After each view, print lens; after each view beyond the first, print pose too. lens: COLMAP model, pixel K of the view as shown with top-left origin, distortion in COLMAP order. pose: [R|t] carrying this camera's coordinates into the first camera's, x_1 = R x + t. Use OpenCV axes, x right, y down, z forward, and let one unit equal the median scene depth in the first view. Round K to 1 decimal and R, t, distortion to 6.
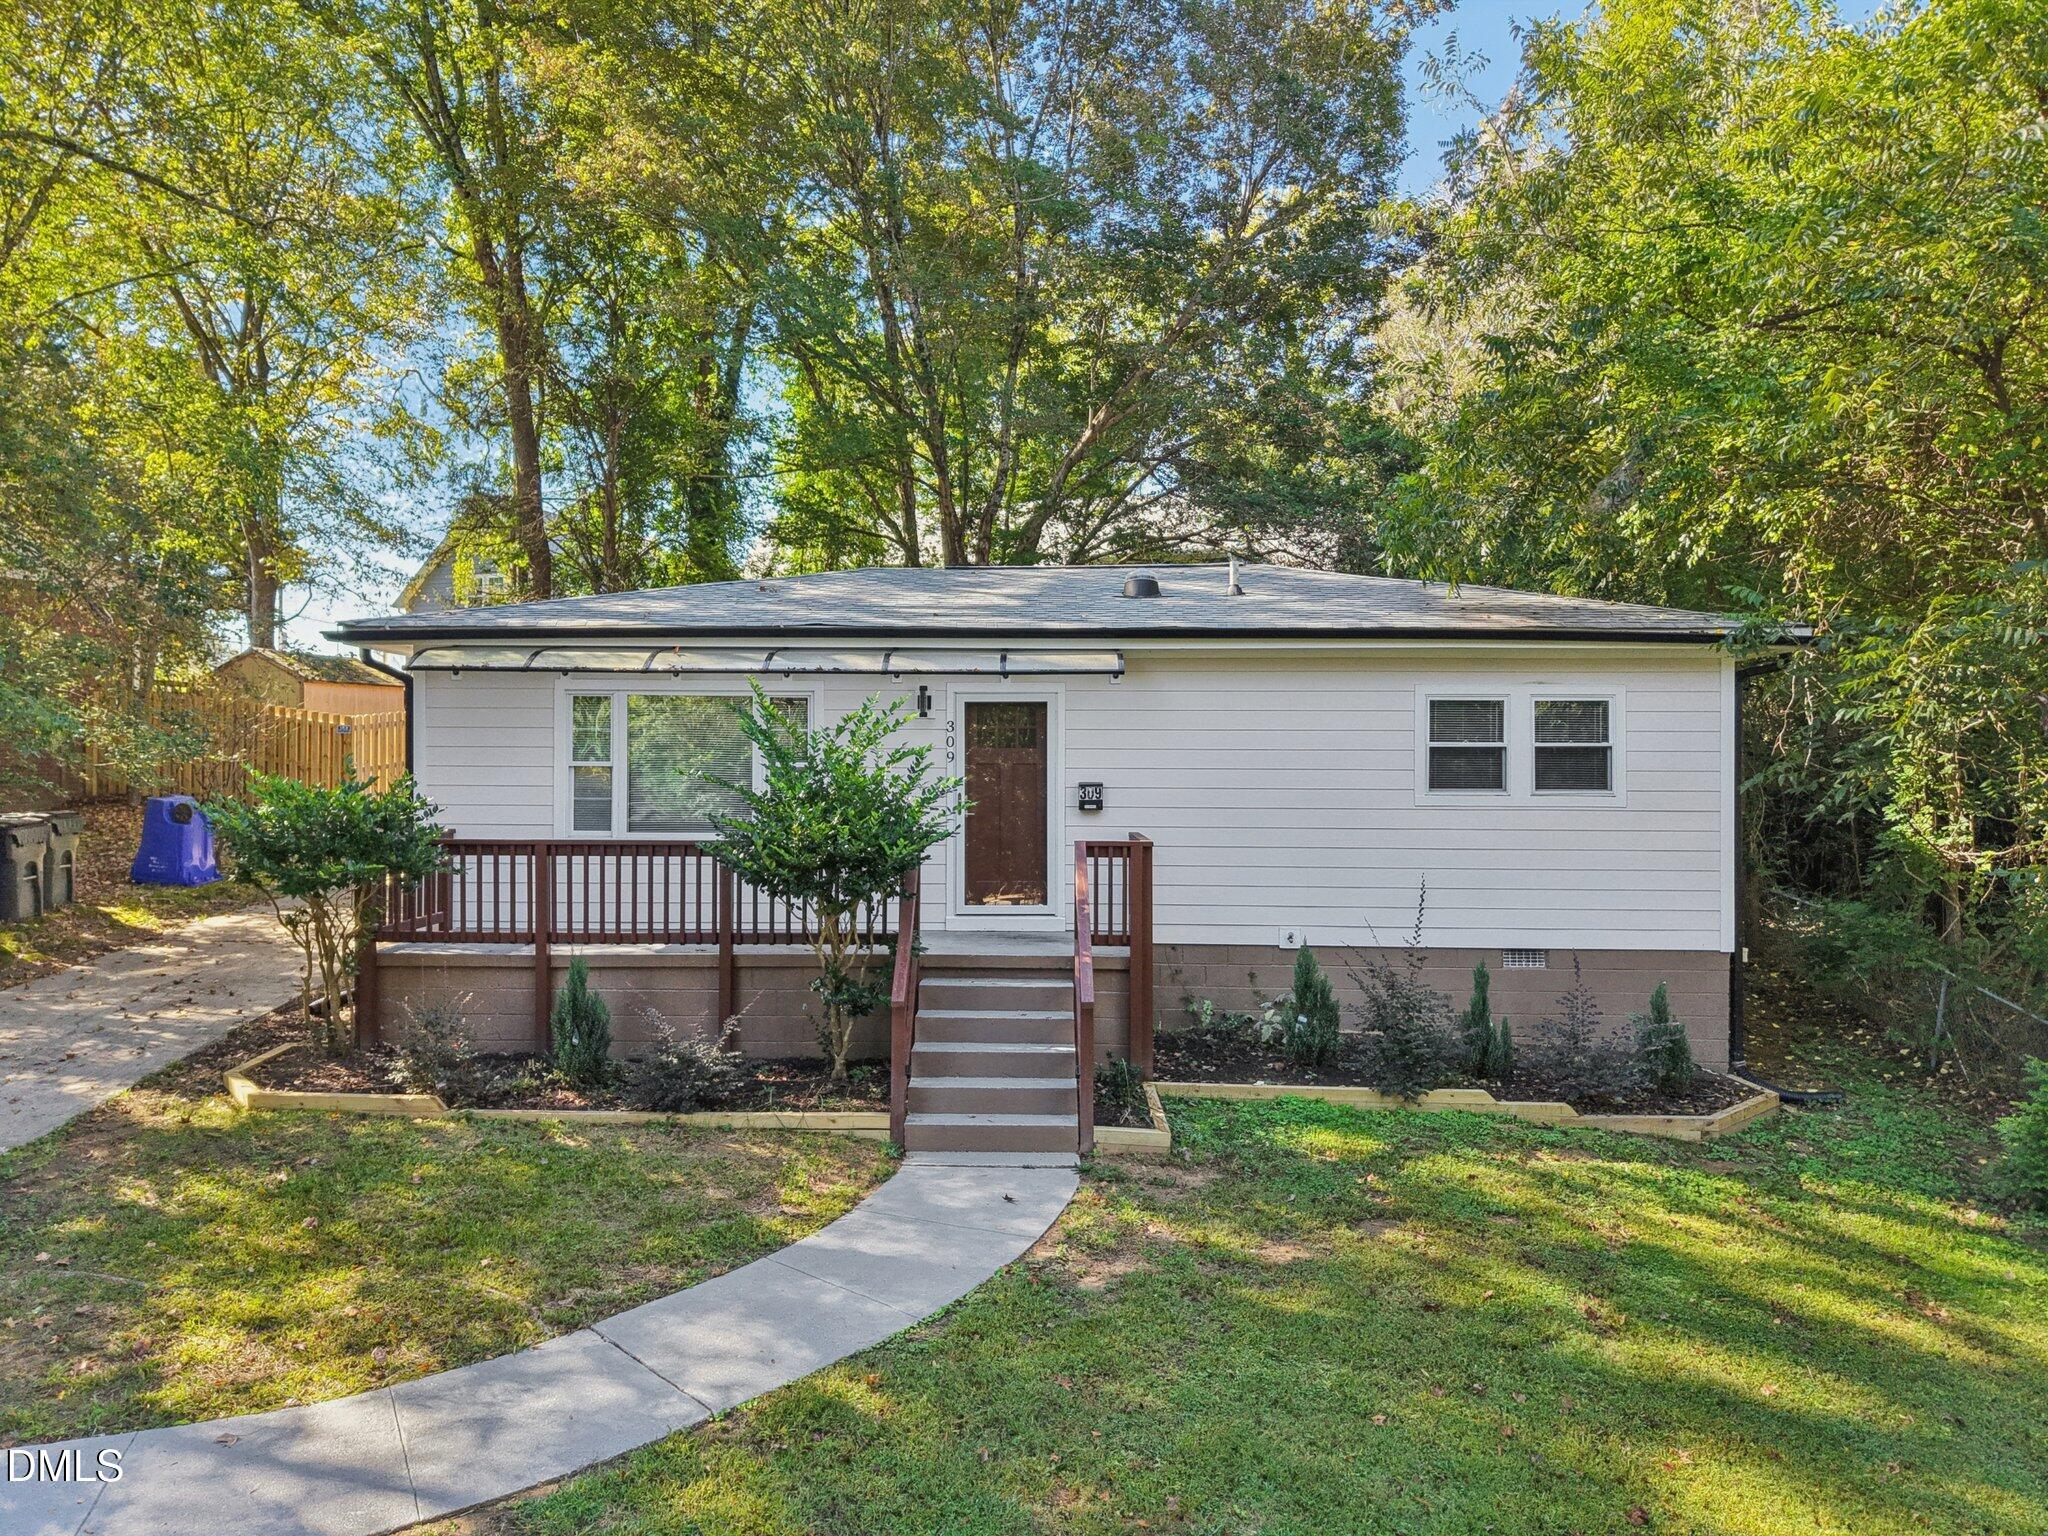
lens RADIAL K [[1418.2, 0, 1024.0], [0, 1418.2, 768.0], [0, 0, 1]] dist [0.000863, -0.005914]
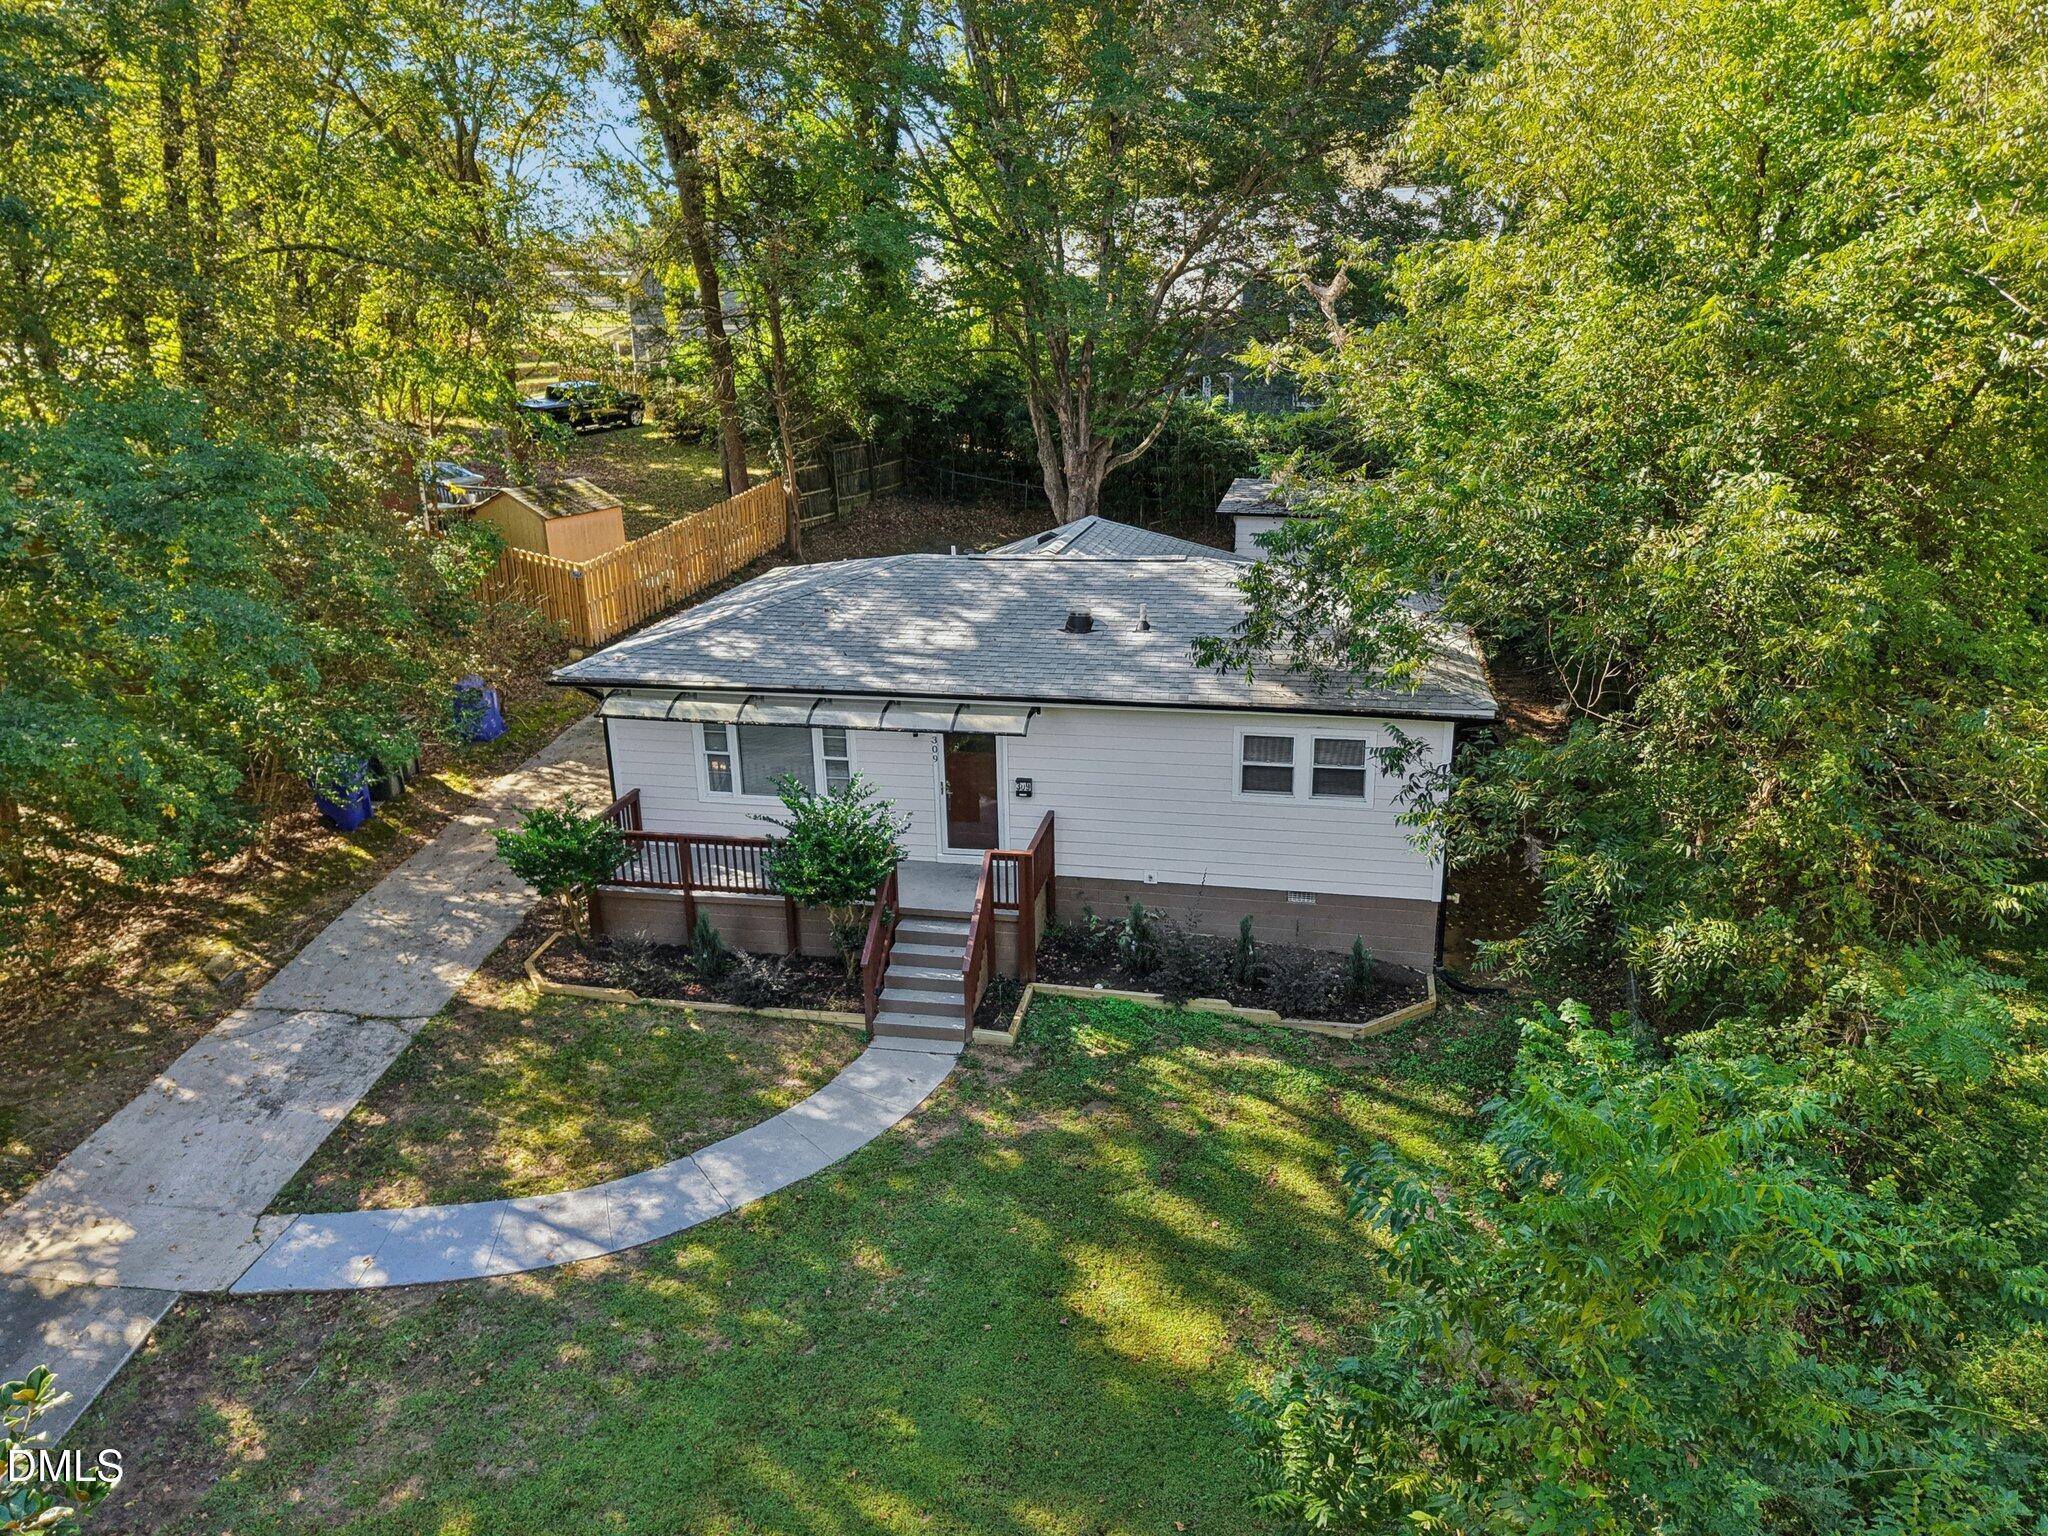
lens RADIAL K [[1453.6, 0, 1081.0], [0, 1453.6, 764.2], [0, 0, 1]] dist [0.105719, -0.002106]
pose [[0.988377, 0.039406, -0.146825, 0.416722], [0.008074, 0.950850, 0.309547, -0.606144], [0.151807, -0.307134, 0.939480, -0.595393]]
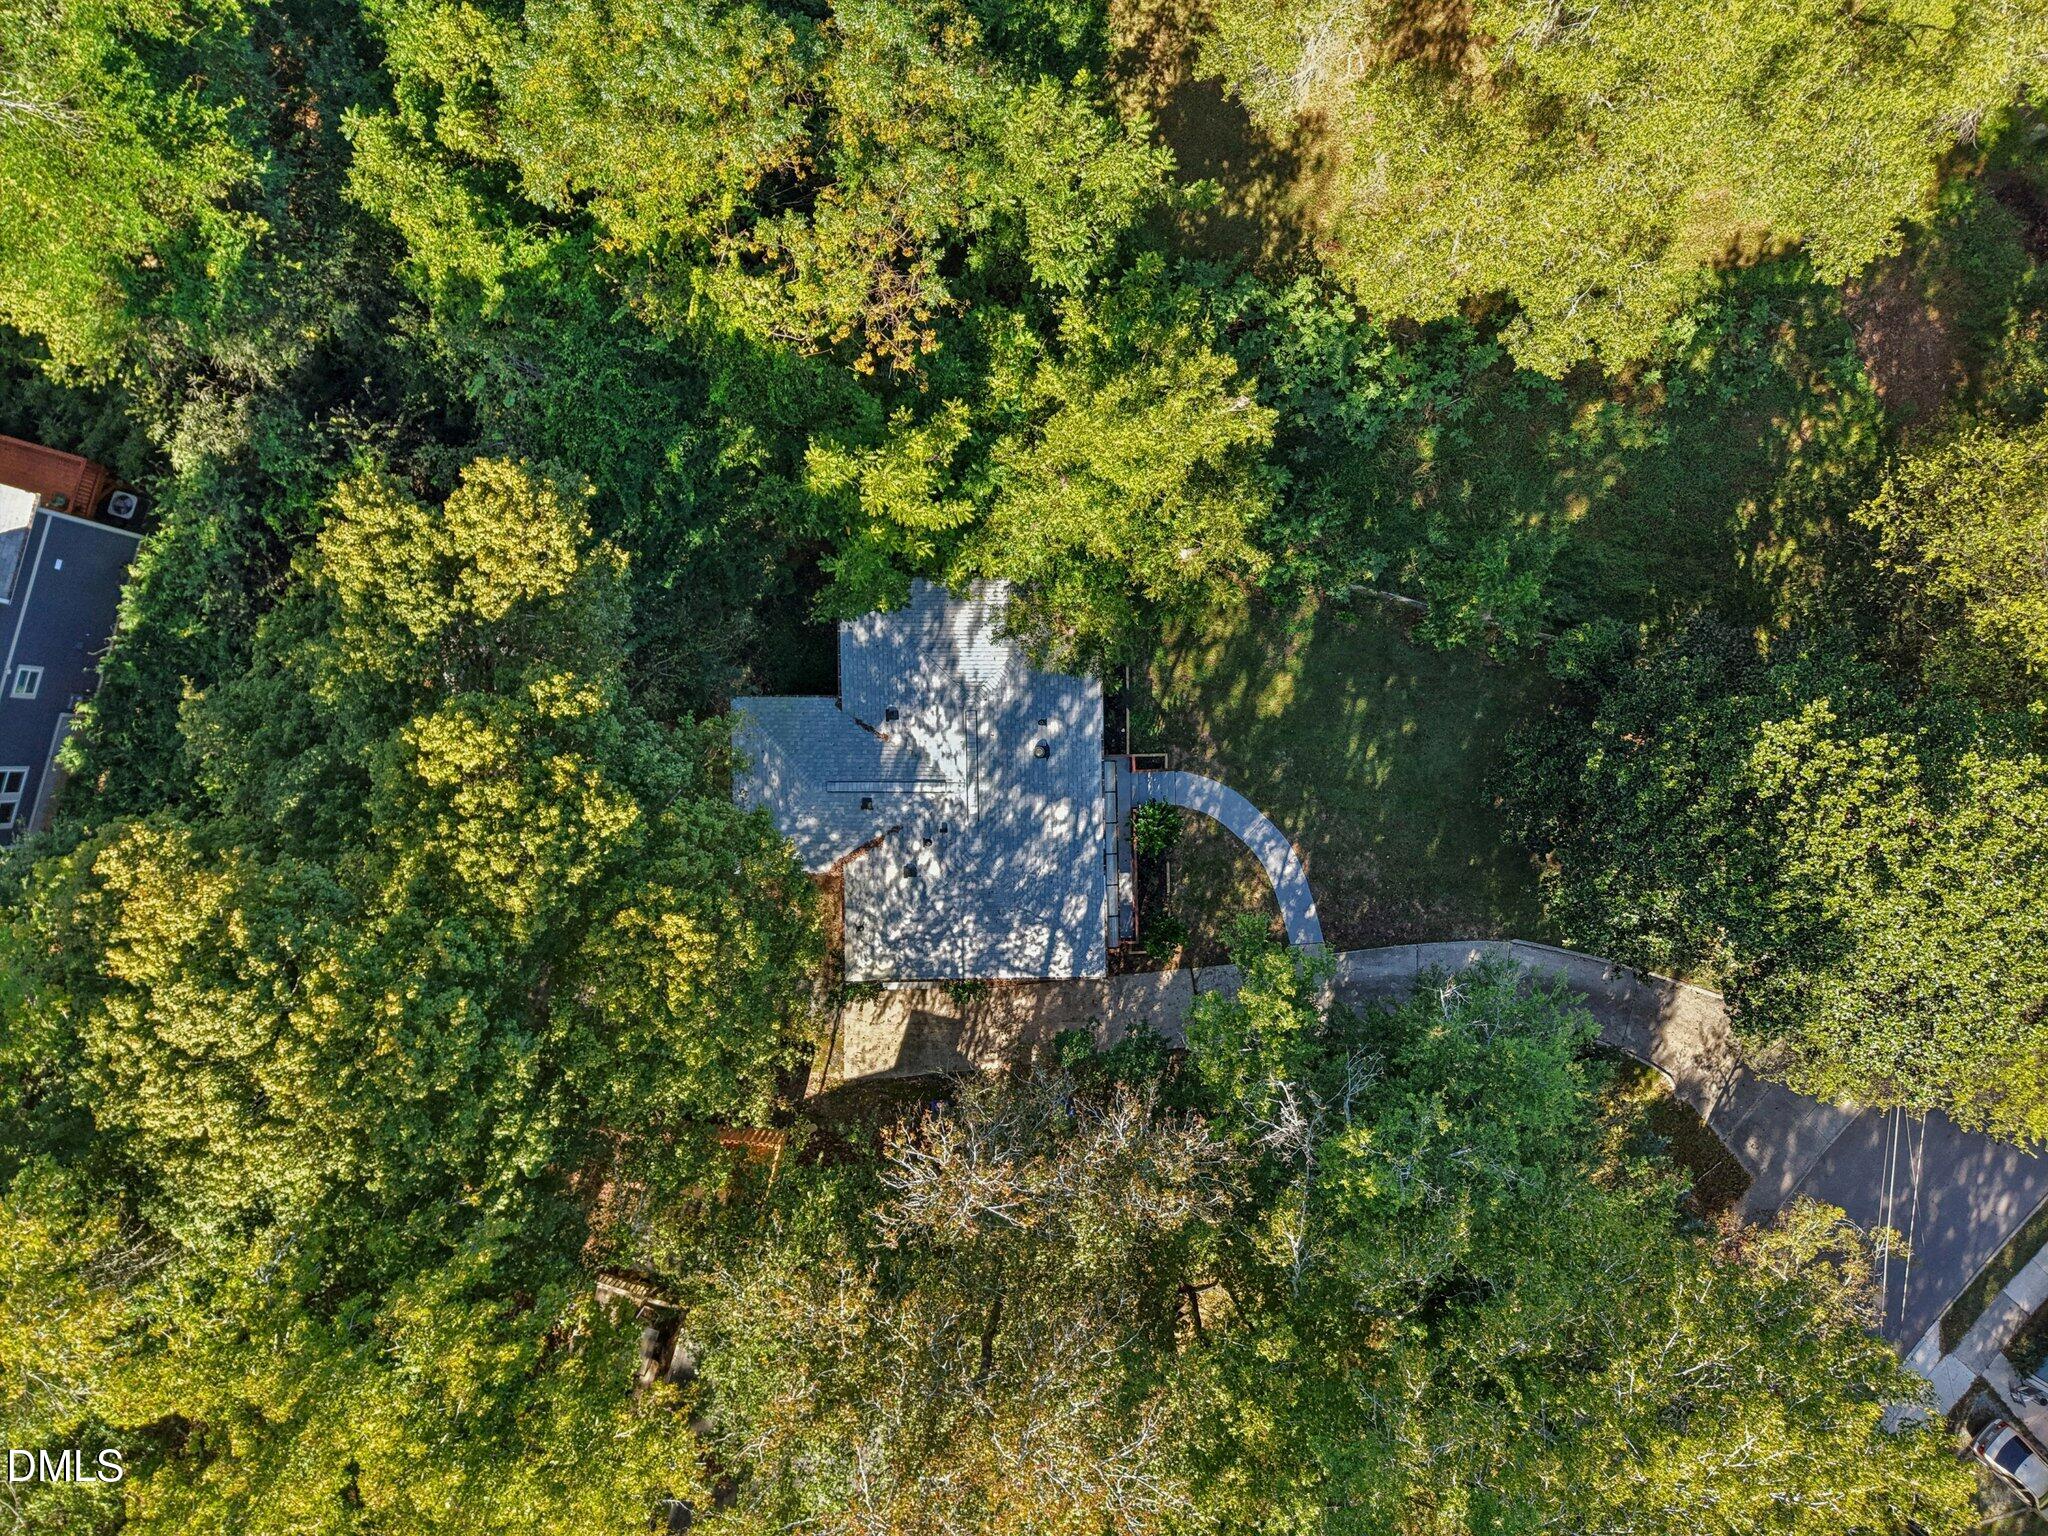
lens RADIAL K [[1419.3, 0, 1024.0], [0, 1419.3, 768.0], [0, 0, 1]] dist [0.003291, -0.007241]
pose [[-0.040399, -0.999121, 0.011156, 0.030418], [-0.000534, 0.011187, 0.999937, -4.471411], [-0.999183, 0.040391, -0.000985, 1.405915]]
